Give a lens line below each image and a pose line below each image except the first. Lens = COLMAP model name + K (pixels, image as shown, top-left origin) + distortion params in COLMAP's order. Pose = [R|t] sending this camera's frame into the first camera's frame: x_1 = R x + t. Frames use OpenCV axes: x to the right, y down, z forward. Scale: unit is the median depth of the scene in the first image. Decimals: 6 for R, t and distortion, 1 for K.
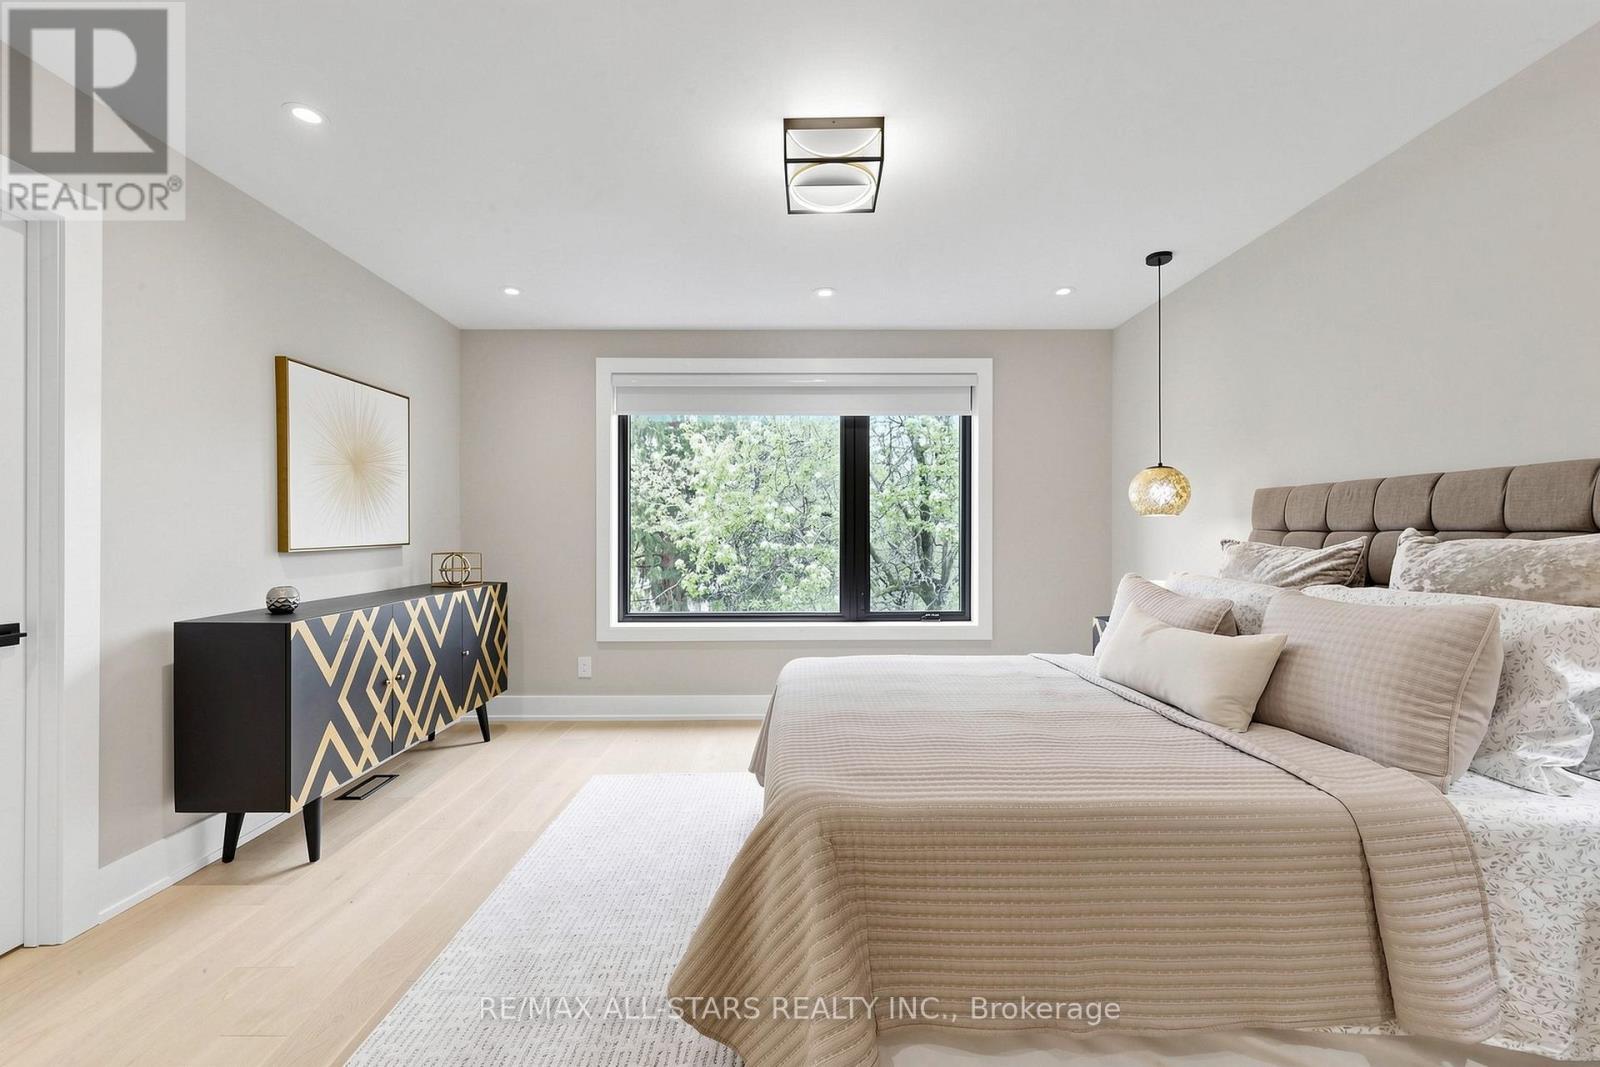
lens RADIAL K [[615.4, 0, 798.1], [0, 615.4, 534.9], [0, 0, 1]] dist [0.002637, 0.000107]
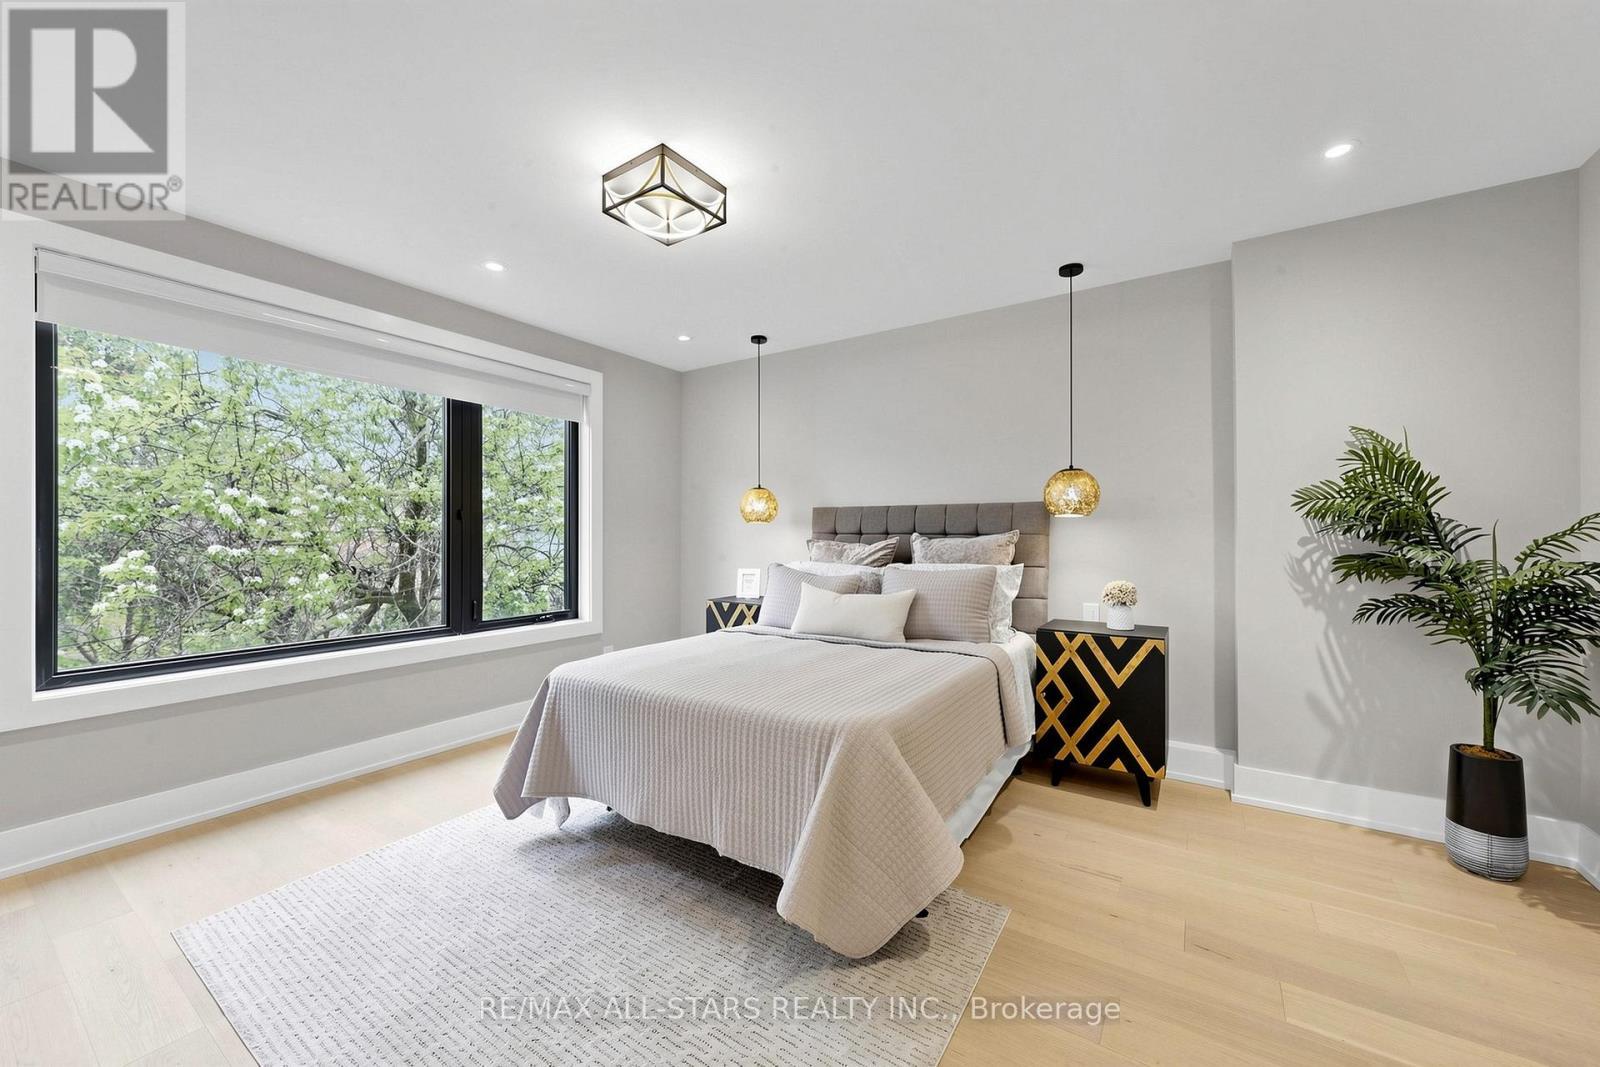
lens RADIAL K [[615.4, 0, 798.7], [0, 615.4, 537.2], [0, 0, 1]] dist [0.002637, 0.000107]
pose [[0.571019, 0.006487, 0.820911, -0.537224], [-0.002976, 0.999979, -0.005832, 0.010467], [-0.820932, 0.000887, 0.571026, 0.135586]]
